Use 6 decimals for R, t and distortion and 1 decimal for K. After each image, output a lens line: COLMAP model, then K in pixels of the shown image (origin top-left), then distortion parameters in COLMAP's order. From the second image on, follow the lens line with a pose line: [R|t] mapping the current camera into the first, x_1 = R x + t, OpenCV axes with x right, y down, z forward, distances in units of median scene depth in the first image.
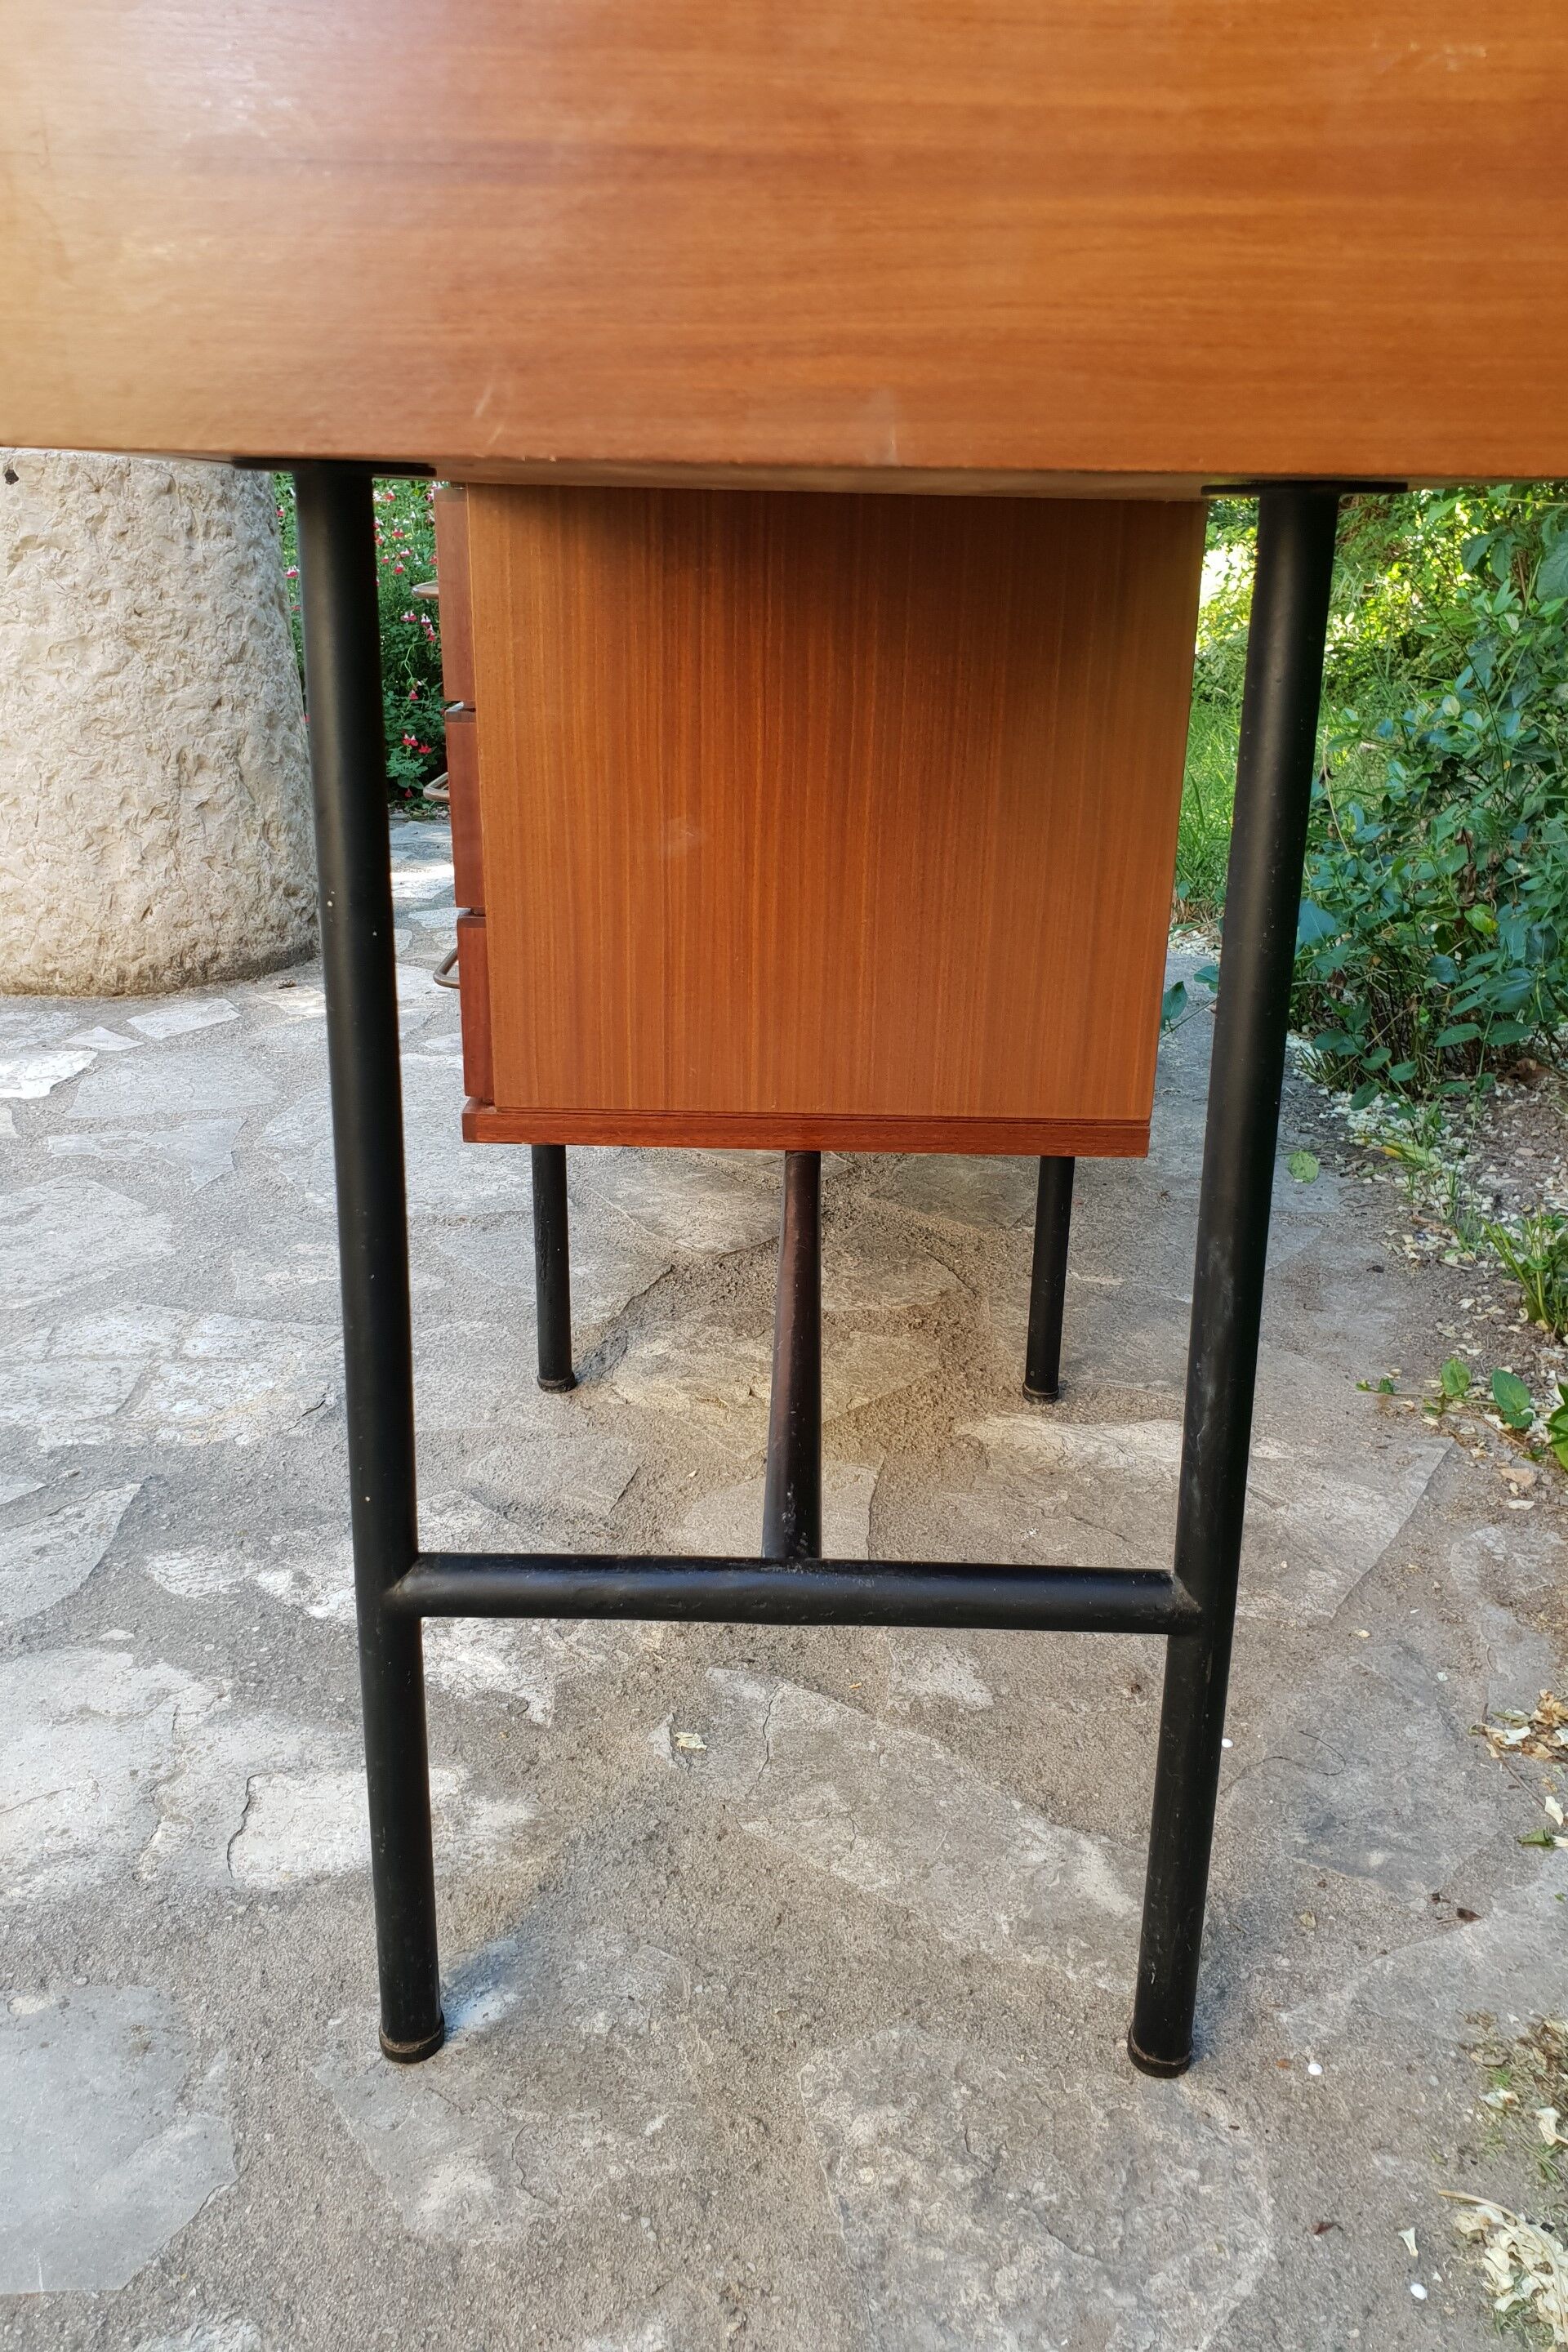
lens RADIAL K [[1828.3, 0, 807.5], [0, 1828.3, 1138.1], [0, 0, 1]] dist [0.024774, 0.008043]
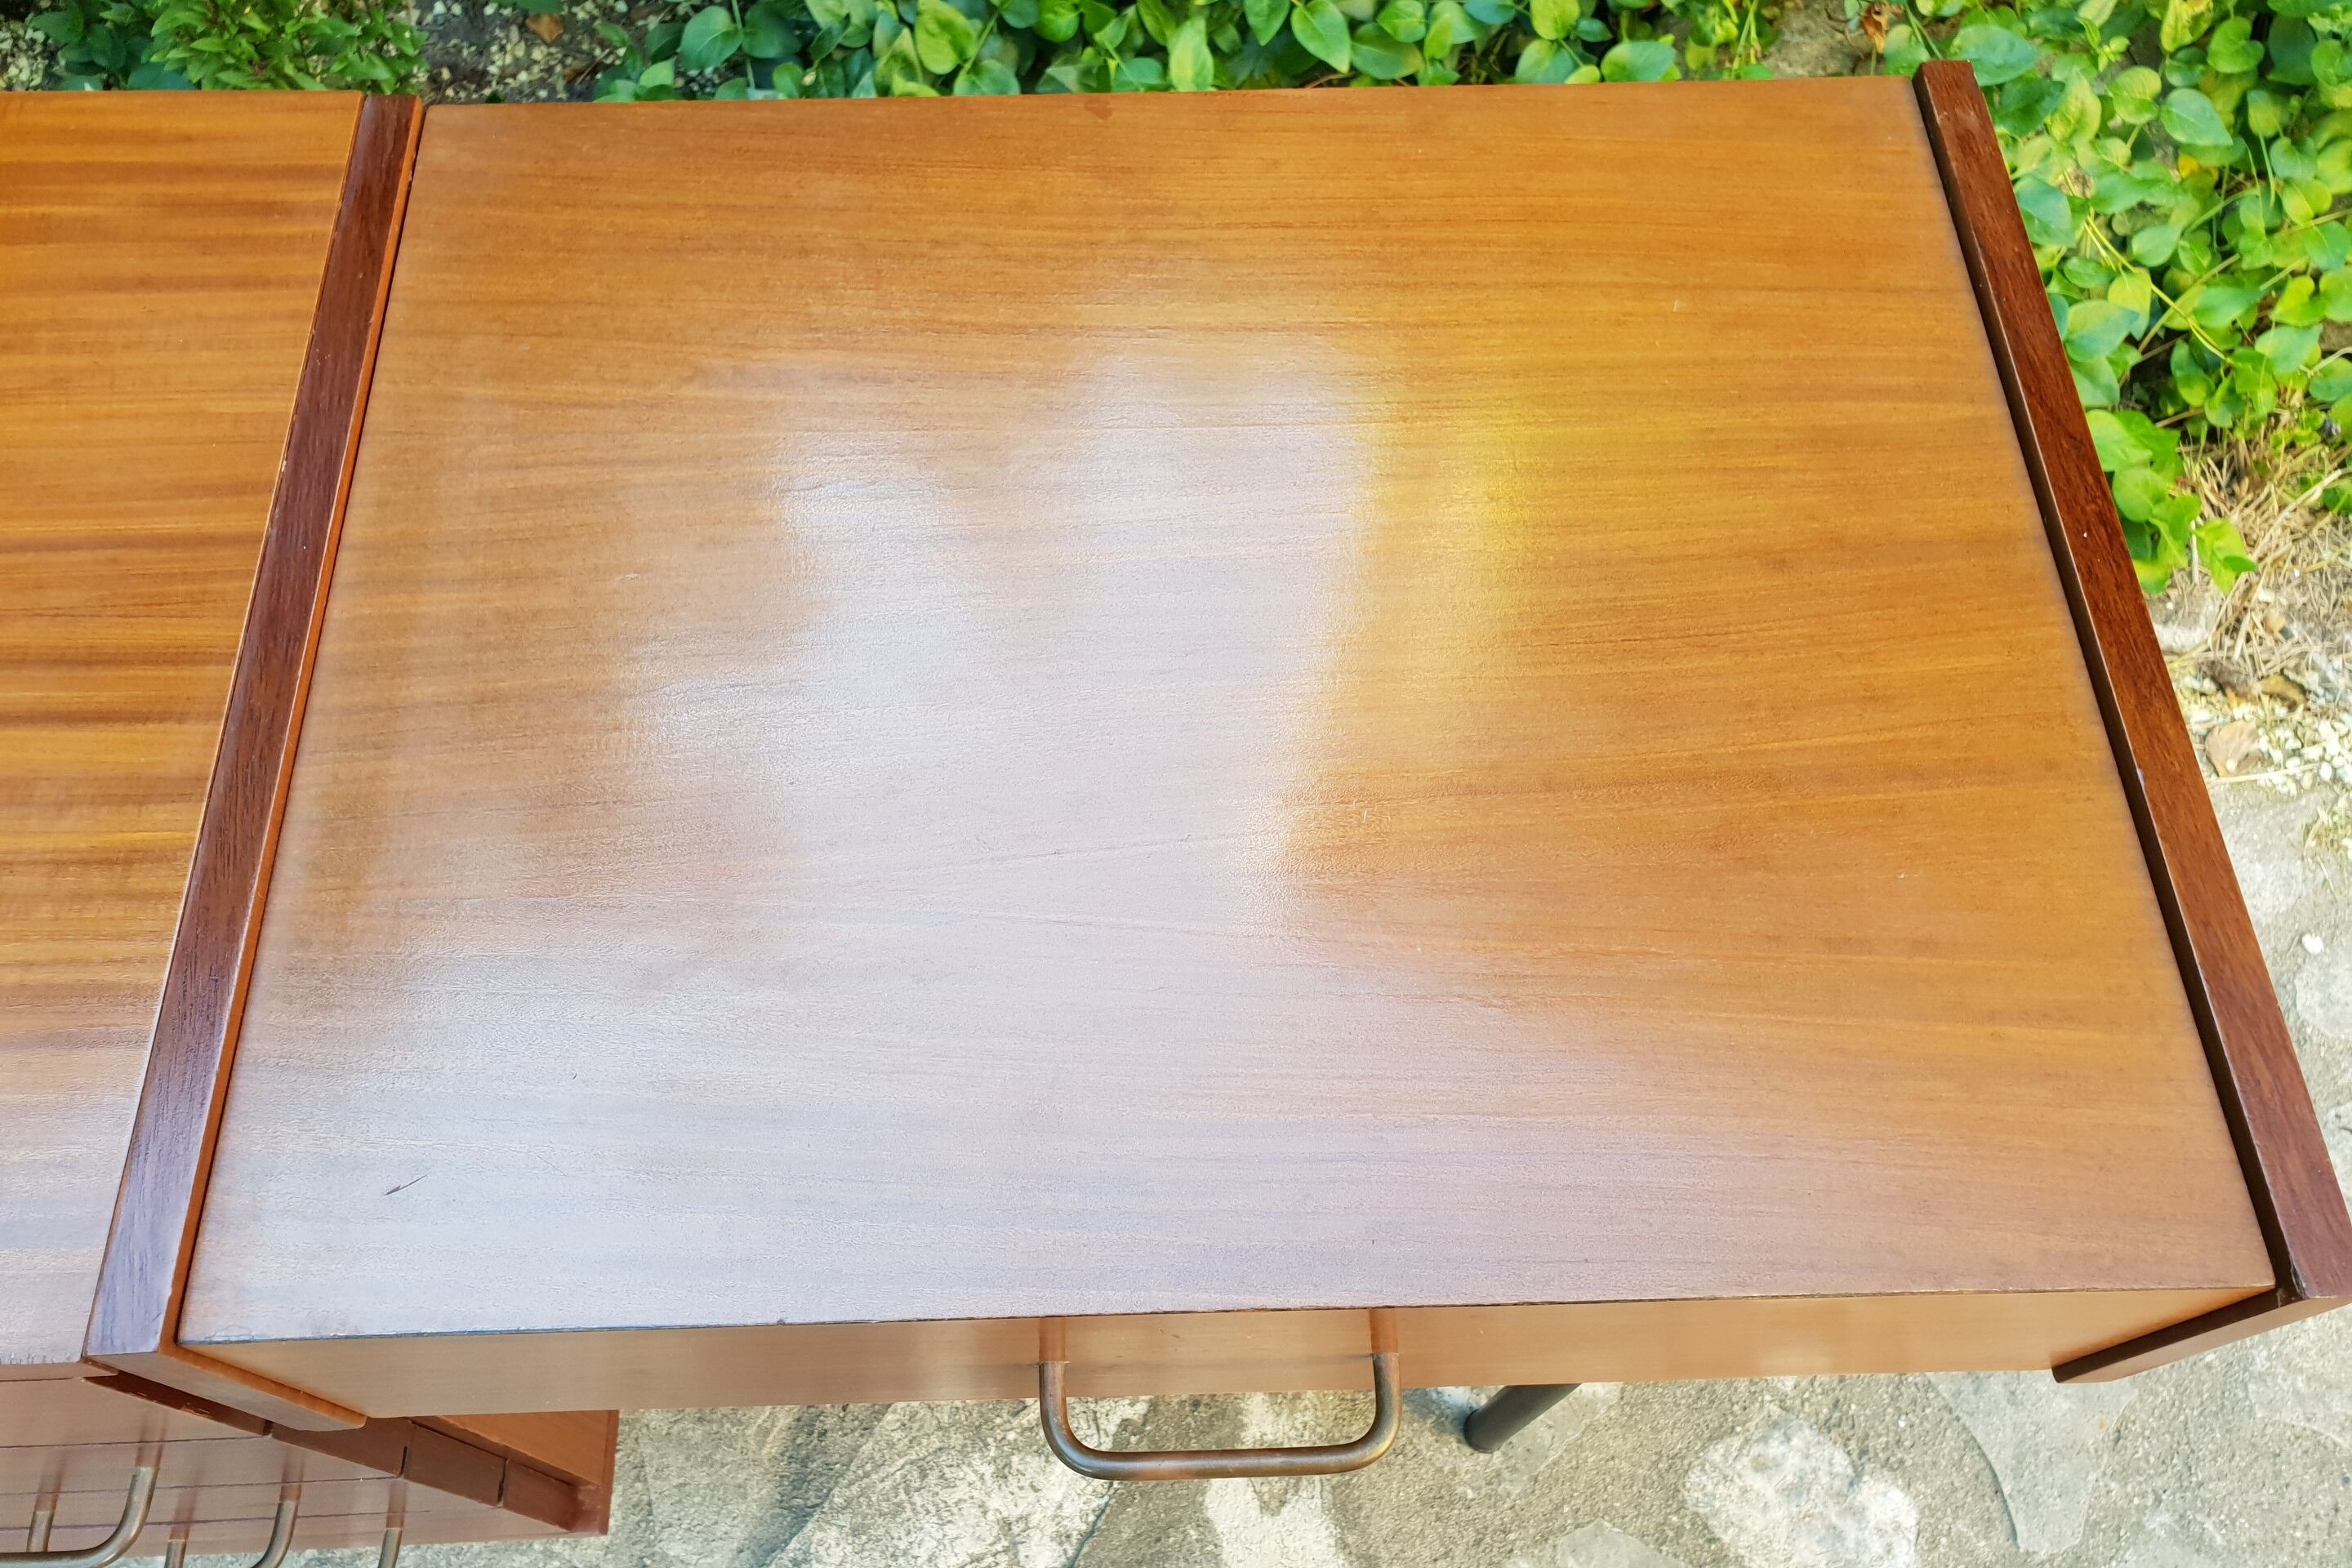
lens RADIAL K [[1871.4, 0, 1122.3], [0, 1871.4, 775.2], [0, 0, 1]] dist [-0.004409, 0.048084]
pose [[-0.036340, -0.898753, 0.436947, -0.264182], [0.322894, 0.403223, 0.856242, -0.771317], [-0.945737, 0.172203, 0.275549, 0.516063]]
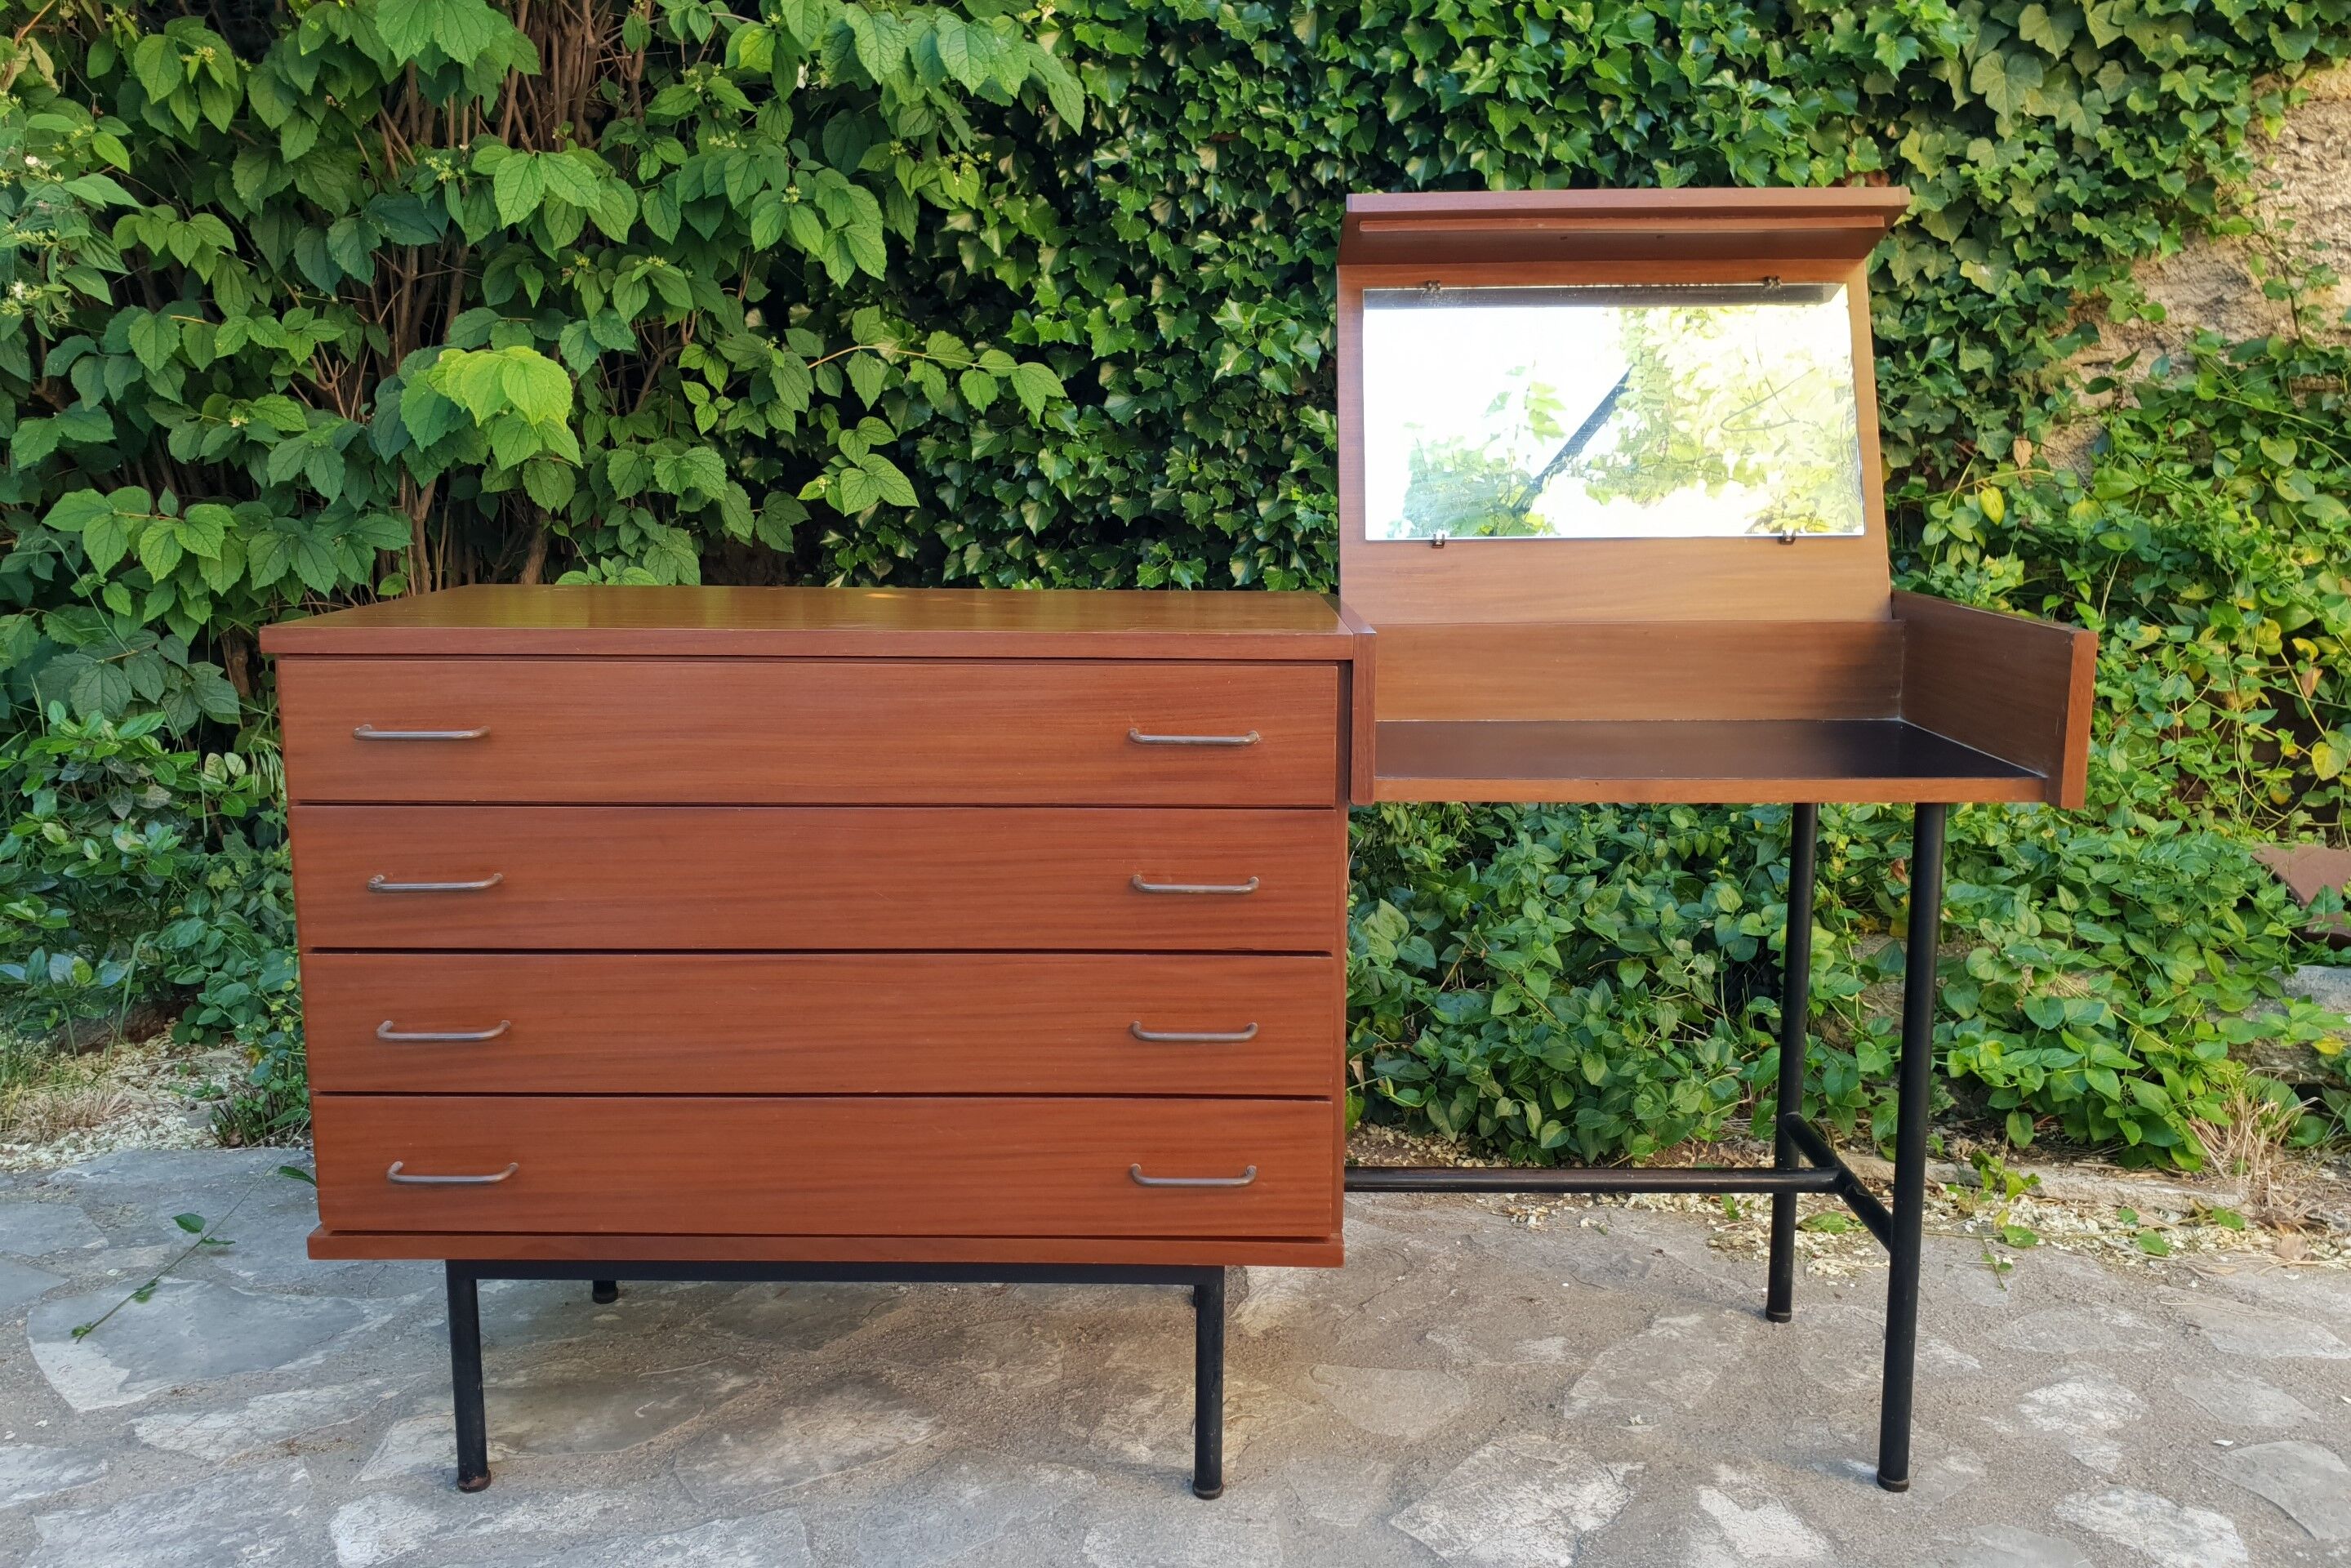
lens RADIAL K [[1827.6, 0, 1148.9], [0, 1827.6, 755.3], [0, 0, 1]] dist [0.024774, 0.008043]
pose [[0.015733, -0.190457, 0.981569, -1.445361], [0.325204, 0.929291, 0.175101, -0.630000], [-0.945513, 0.316455, 0.076558, 0.932229]]
